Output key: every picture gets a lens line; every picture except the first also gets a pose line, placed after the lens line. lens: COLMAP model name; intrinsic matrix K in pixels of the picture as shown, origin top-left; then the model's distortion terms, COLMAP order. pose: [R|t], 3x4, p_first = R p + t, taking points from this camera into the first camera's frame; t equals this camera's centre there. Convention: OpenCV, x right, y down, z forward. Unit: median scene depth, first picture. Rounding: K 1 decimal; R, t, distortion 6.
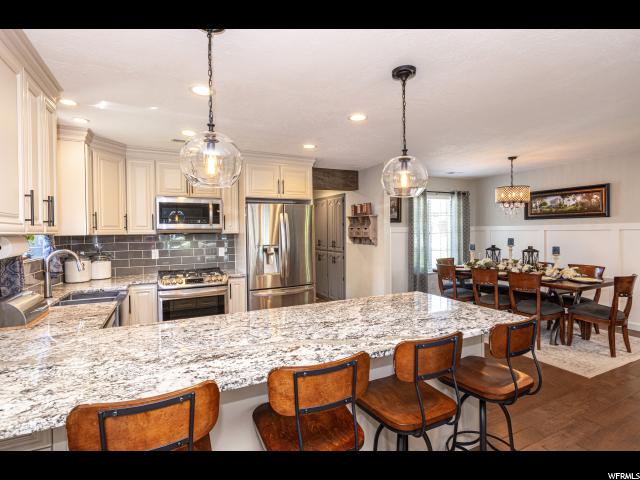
lens RADIAL K [[320.8, 0, 320.0], [0, 320.8, 240.0], [0, 0, 1]] dist [0.001259, -0.000188]
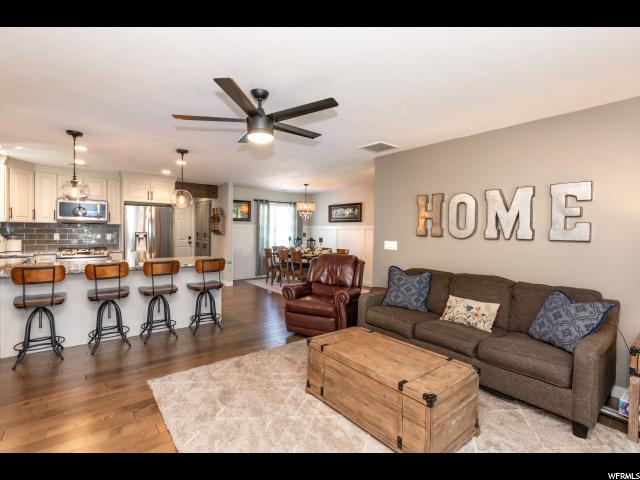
lens RADIAL K [[300.8, 0, 320.0], [0, 300.8, 240.0], [0, 0, 1]] dist [-0.040879, 0.016528]
pose [[0.974196, 0.022378, 0.224592, 0.366946], [-0.023725, 0.999713, 0.003302, 0.026767], [-0.224454, -0.008545, 0.974447, -0.596369]]
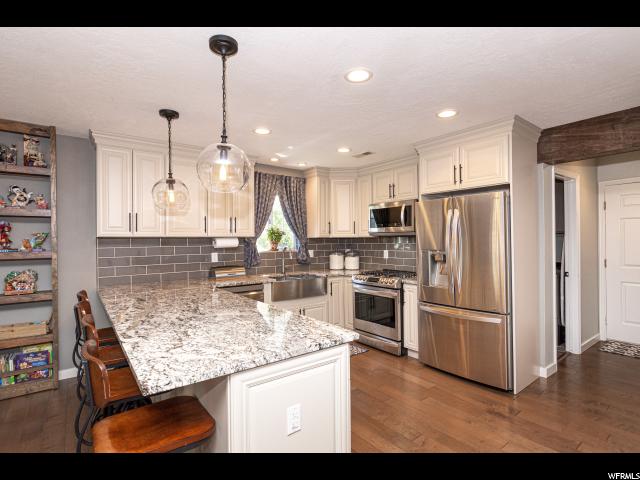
lens RADIAL K [[320.8, 0, 320.0], [0, 320.8, 240.0], [0, 0, 1]] dist [0.001259, -0.000188]
pose [[0.197499, 0.010117, -0.980251, 0.572689], [-0.020688, 0.999767, 0.006150, -0.009285], [0.980085, 0.019065, 0.197662, 0.545355]]
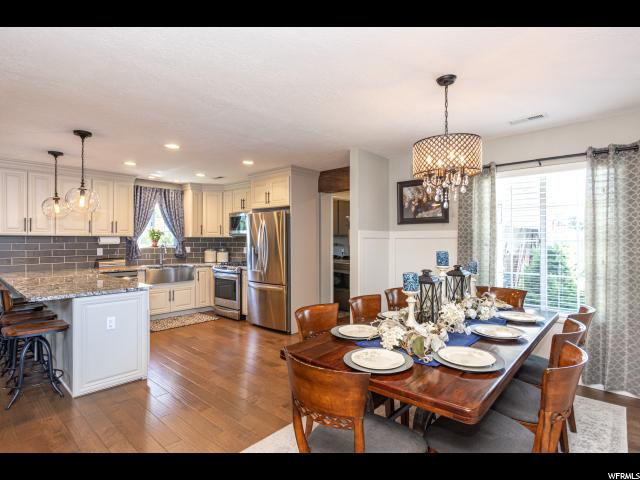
lens RADIAL K [[333.9, 0, 320.0], [0, 333.9, 240.0], [0, 0, 1]] dist [-0.001000, -0.000779]
pose [[0.375513, 0.015576, -0.926686, 1.106823], [-0.031360, 0.999500, 0.004092, -0.022626], [0.926287, 0.027524, 0.375813, 0.736915]]
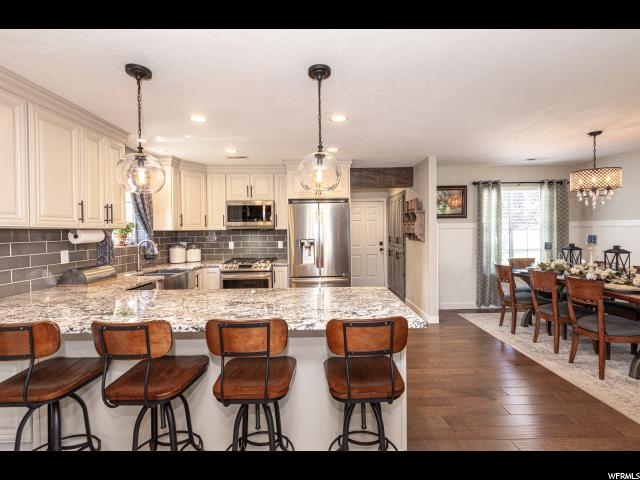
lens RADIAL K [[293.3, 0, 323.3], [0, 293.3, 238.2], [0, 0, 1]] dist [0.002356, -0.000153]
pose [[0.905427, 0.011398, -0.424349, 0.341367], [-0.010643, 0.999935, 0.004149, 0.006567], [0.424368, 0.000760, 0.905489, 0.072324]]
